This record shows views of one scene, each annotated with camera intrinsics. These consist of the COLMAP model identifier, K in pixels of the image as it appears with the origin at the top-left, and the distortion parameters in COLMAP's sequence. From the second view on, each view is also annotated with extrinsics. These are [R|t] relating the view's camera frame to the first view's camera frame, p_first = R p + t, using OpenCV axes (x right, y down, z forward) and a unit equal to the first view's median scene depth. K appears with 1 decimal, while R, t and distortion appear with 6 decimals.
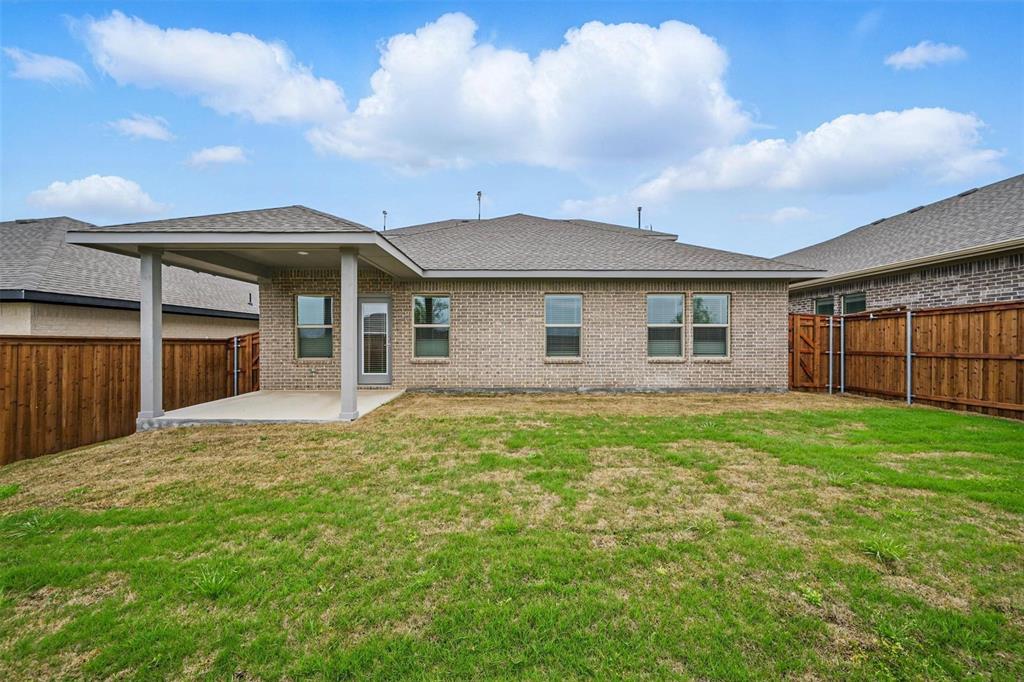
lens RADIAL K [[411.1, 0, 515.0], [0, 411.1, 340.6], [0, 0, 1]] dist [-0.000616, -0.000021]
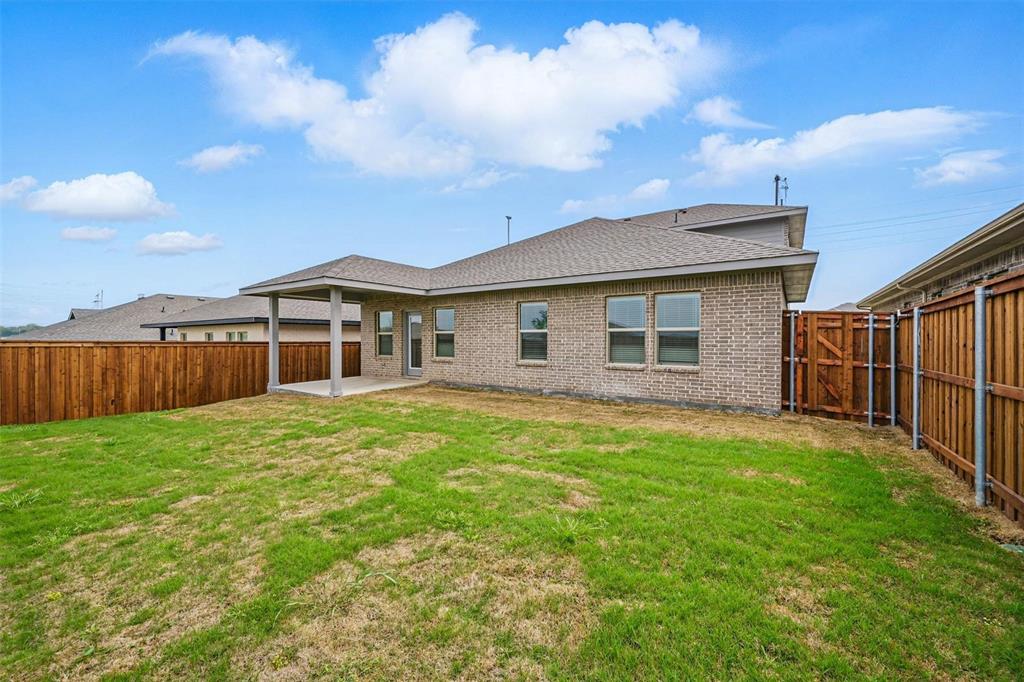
lens RADIAL K [[411.1, 0, 512.1], [0, 411.1, 340.6], [0, 0, 1]] dist [-0.000616, -0.000021]
pose [[0.812082, 0.002972, -0.583536, 0.705863], [-0.001154, 0.999993, 0.003486, -0.015777], [0.583542, -0.002157, 0.812080, 0.089507]]
